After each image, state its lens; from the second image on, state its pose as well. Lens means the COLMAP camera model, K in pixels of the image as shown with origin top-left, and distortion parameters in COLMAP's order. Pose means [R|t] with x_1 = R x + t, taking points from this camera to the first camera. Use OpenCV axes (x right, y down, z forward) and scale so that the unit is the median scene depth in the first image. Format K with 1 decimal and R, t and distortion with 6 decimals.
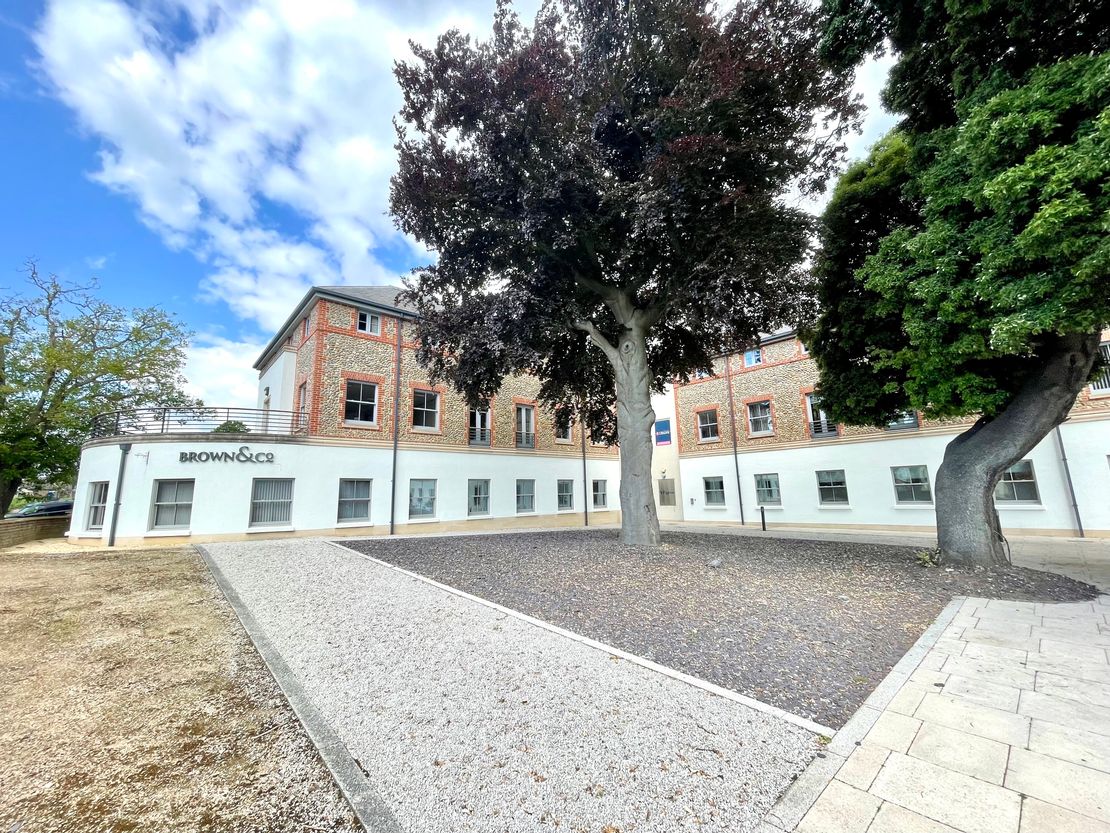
lens RADIAL K [[440.9, 0, 555.0], [0, 440.9, 416.5], [0, 0, 1]] dist [-0.000246, -0.000074]
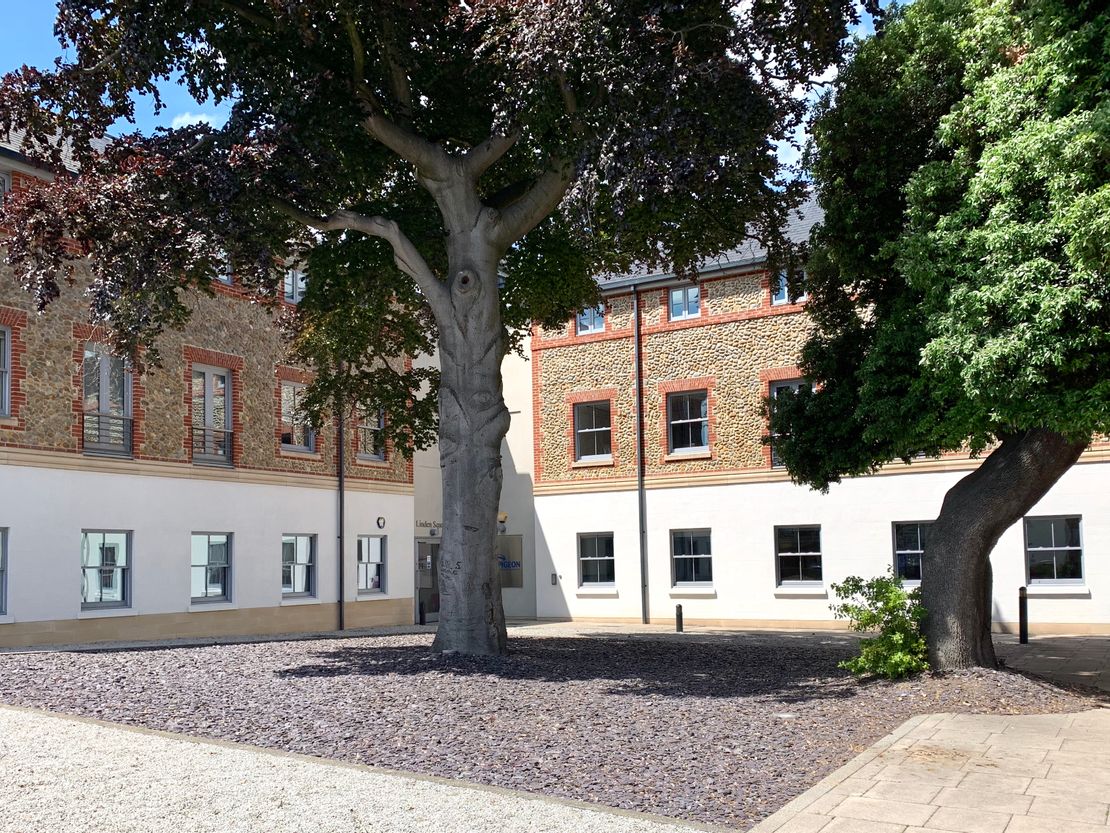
lens RADIAL K [[1028.1, 0, 555.0], [0, 1028.1, 416.5], [0, 0, 1]] dist [0.008345, 0.003720]
pose [[0.950606, 0.051272, 0.306136, -0.071142], [-0.059734, 0.998046, 0.018330, -0.018988], [-0.304598, -0.035711, 0.951811, -0.138315]]
